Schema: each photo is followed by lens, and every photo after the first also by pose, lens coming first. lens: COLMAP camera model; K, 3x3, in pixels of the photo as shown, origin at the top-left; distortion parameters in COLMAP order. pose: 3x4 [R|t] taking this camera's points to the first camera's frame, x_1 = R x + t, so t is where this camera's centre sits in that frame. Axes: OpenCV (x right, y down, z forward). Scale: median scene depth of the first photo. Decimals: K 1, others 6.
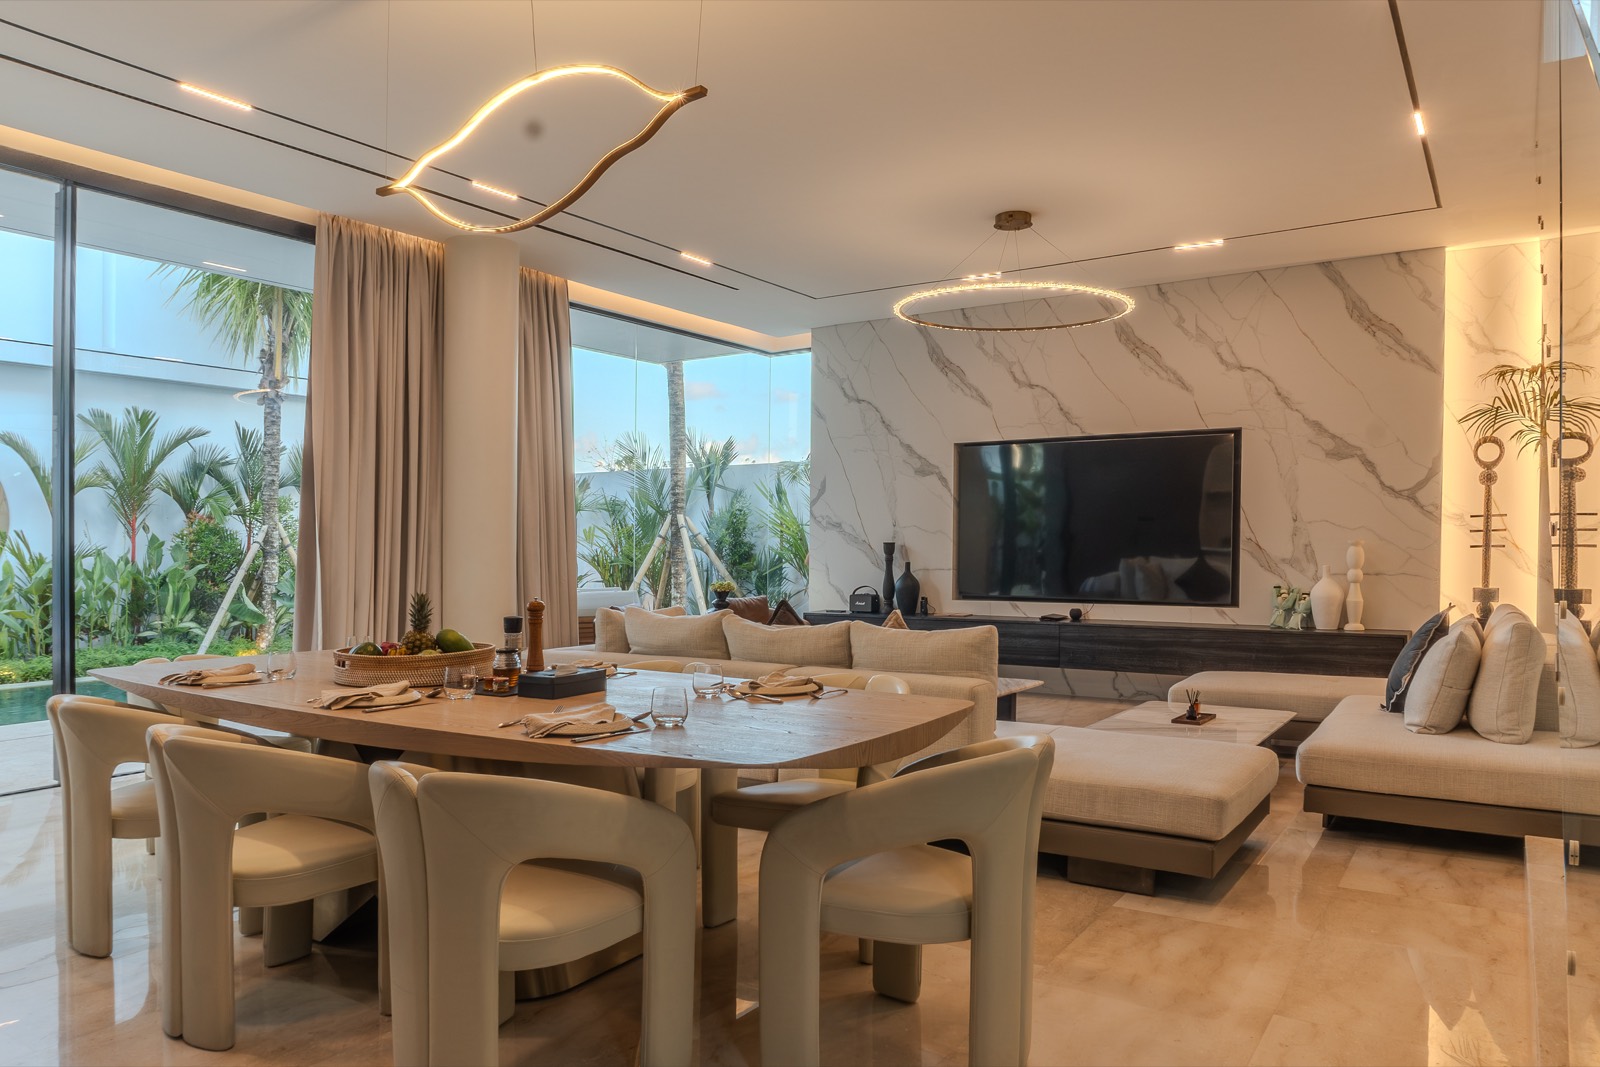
lens RADIAL K [[1034.2, 0, 809.2], [0, 1034.2, 546.4], [0, 0, 1]] dist [-0.054846, 0.002985]
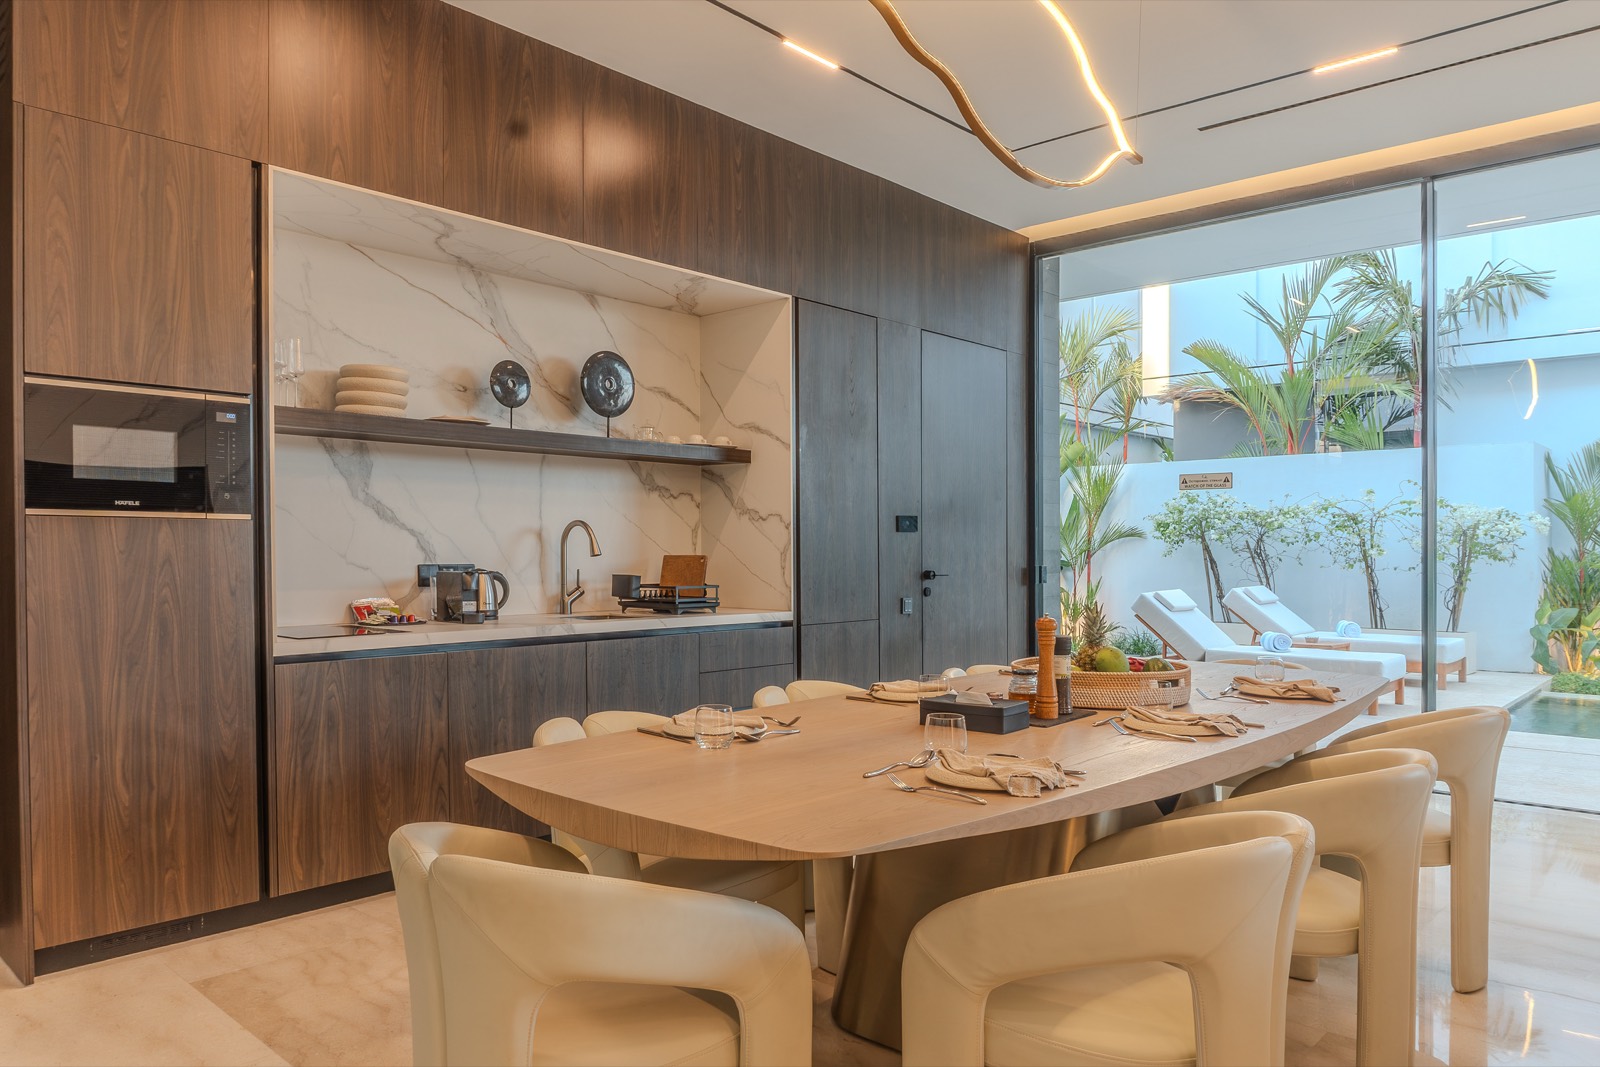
lens RADIAL K [[1075.8, 0, 824.6], [0, 1075.8, 559.9], [0, 0, 1]] dist [-0.017621, -0.008025]
pose [[-0.138606, 0.012527, -0.990268, 0.265964], [0.001748, 0.999922, 0.012405, -0.001199], [0.990346, -0.000012, -0.138617, 0.375102]]
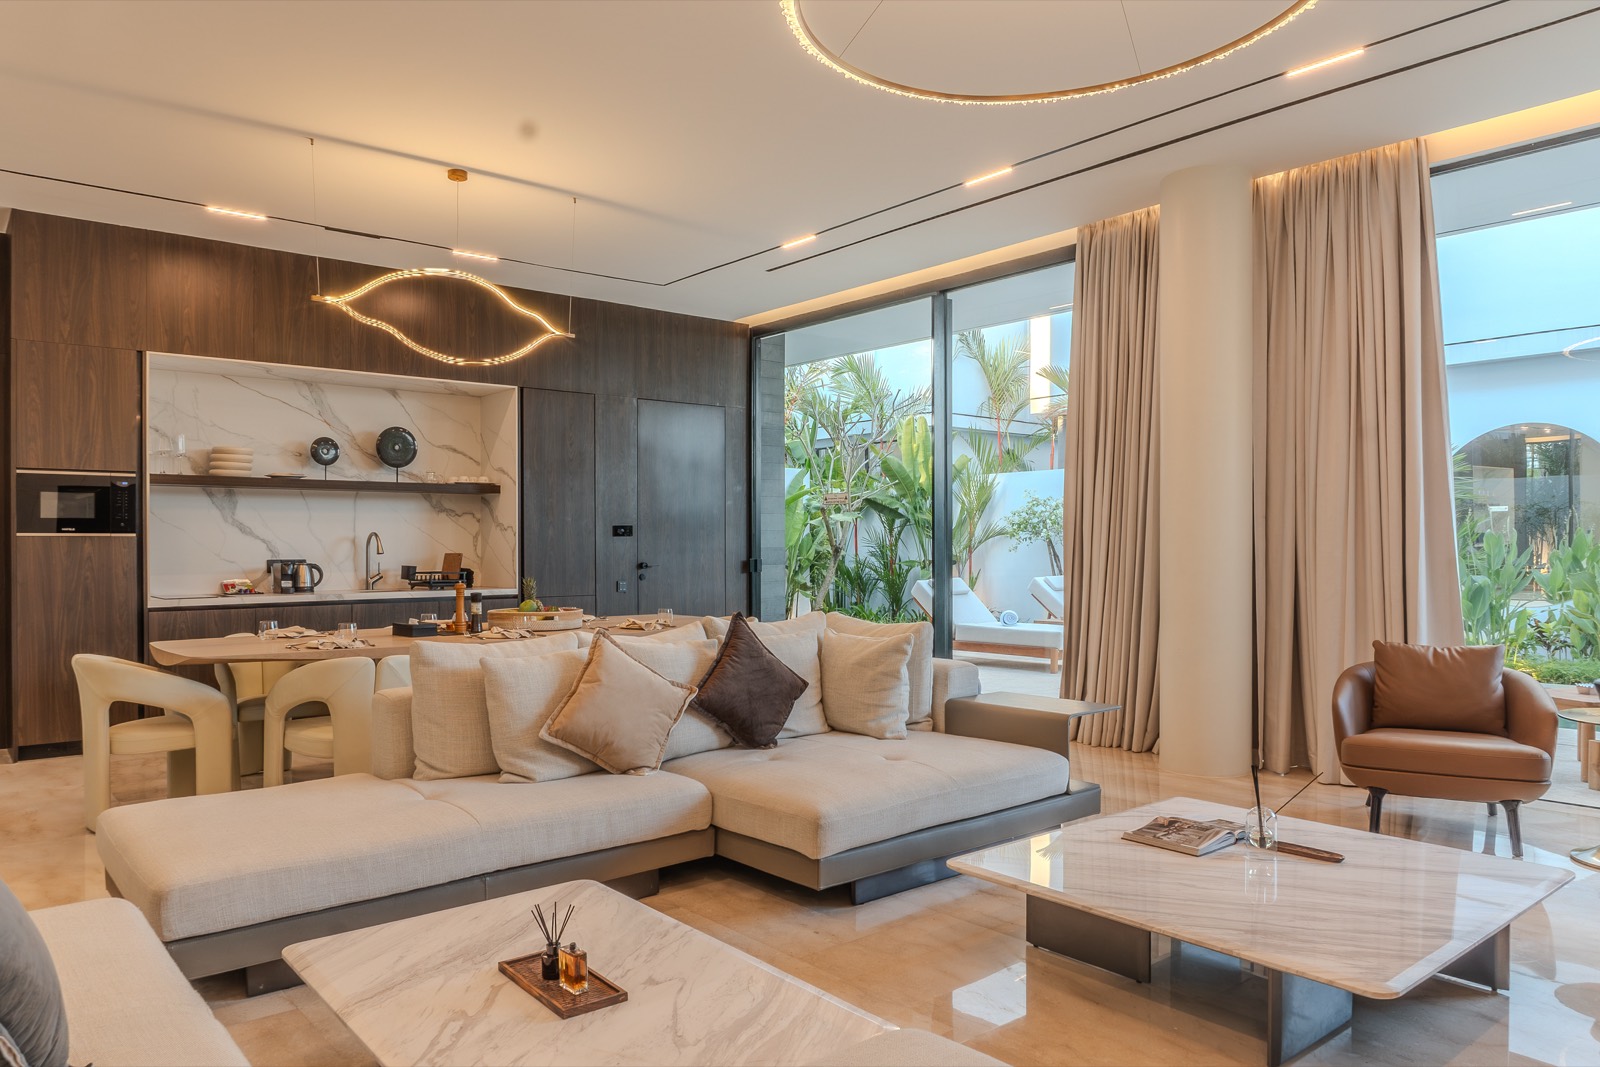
lens RADIAL K [[1075.8, 0, 825.7], [0, 1075.8, 549.9], [0, 0, 1]] dist [-0.017621, -0.008025]
pose [[-0.262650, 0.008828, -0.964851, 0.544045], [0.008069, 0.999943, 0.006952, -0.003635], [0.964857, -0.005959, -0.262707, 0.843281]]
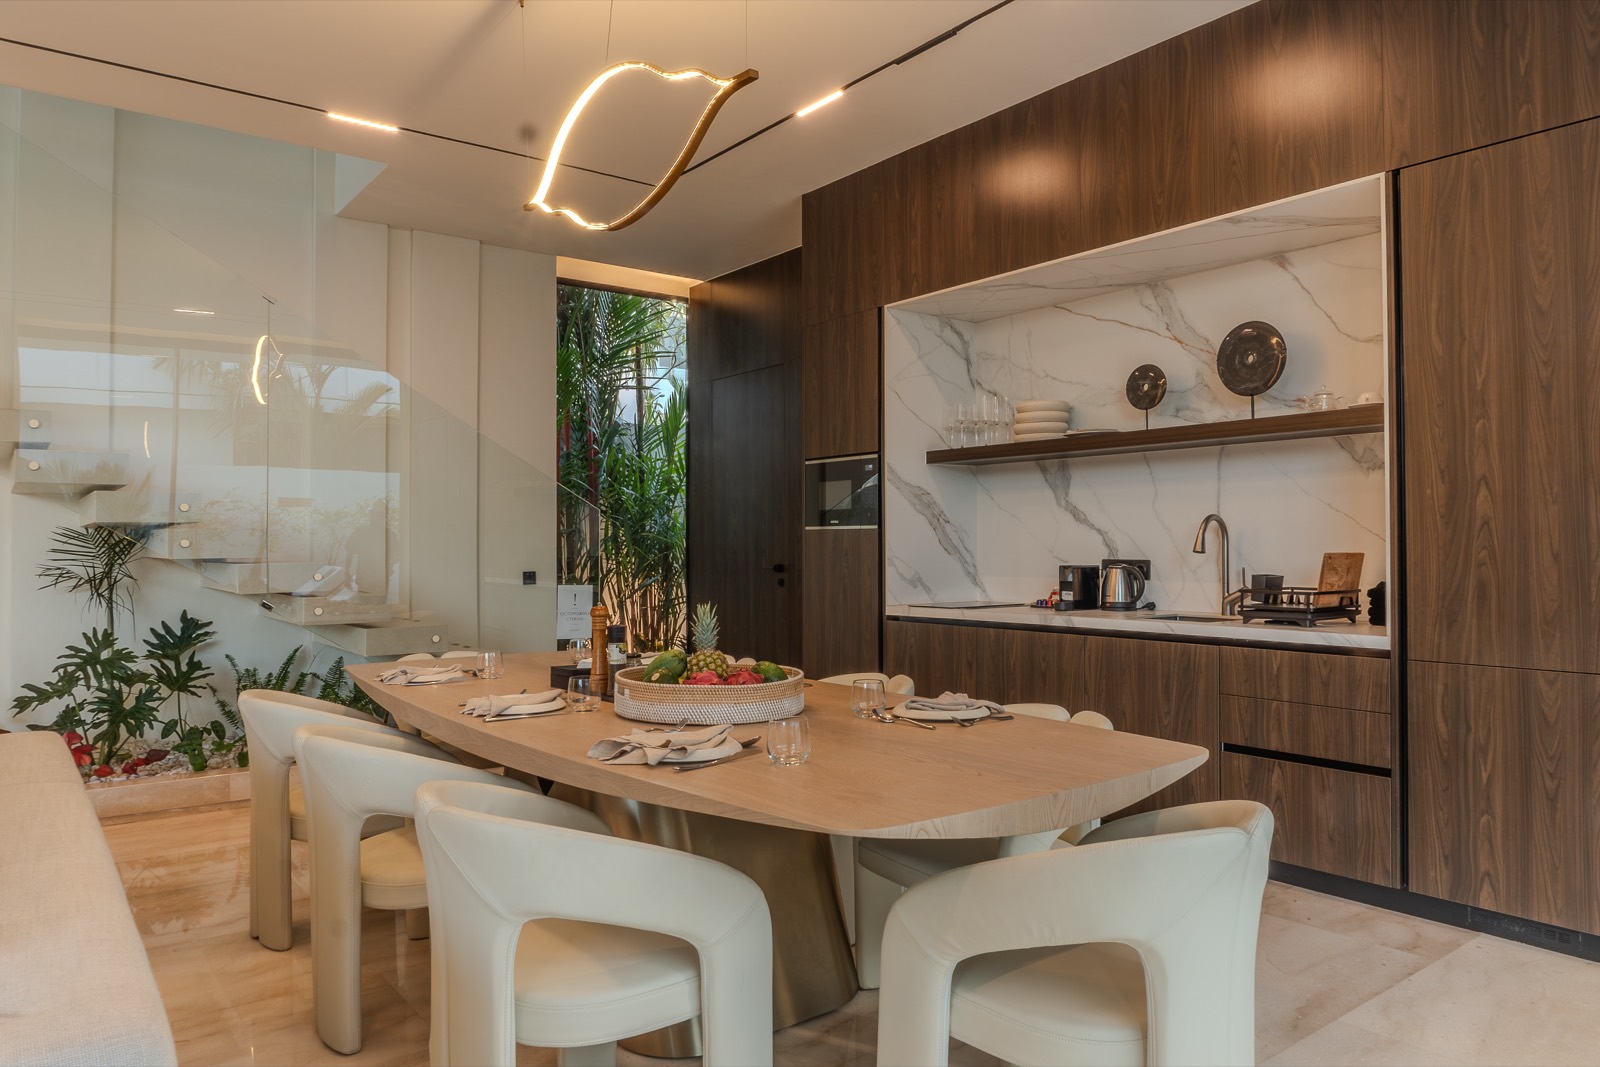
lens RADIAL K [[1075.8, 0, 800.7], [0, 1075.8, 530.6], [0, 0, 1]] dist [-0.017621, -0.008025]
pose [[-0.946706, 0.012921, 0.321841, -0.330861], [0.008212, 0.999838, -0.015987, -0.000461], [-0.321996, -0.012493, -0.946659, 0.784772]]
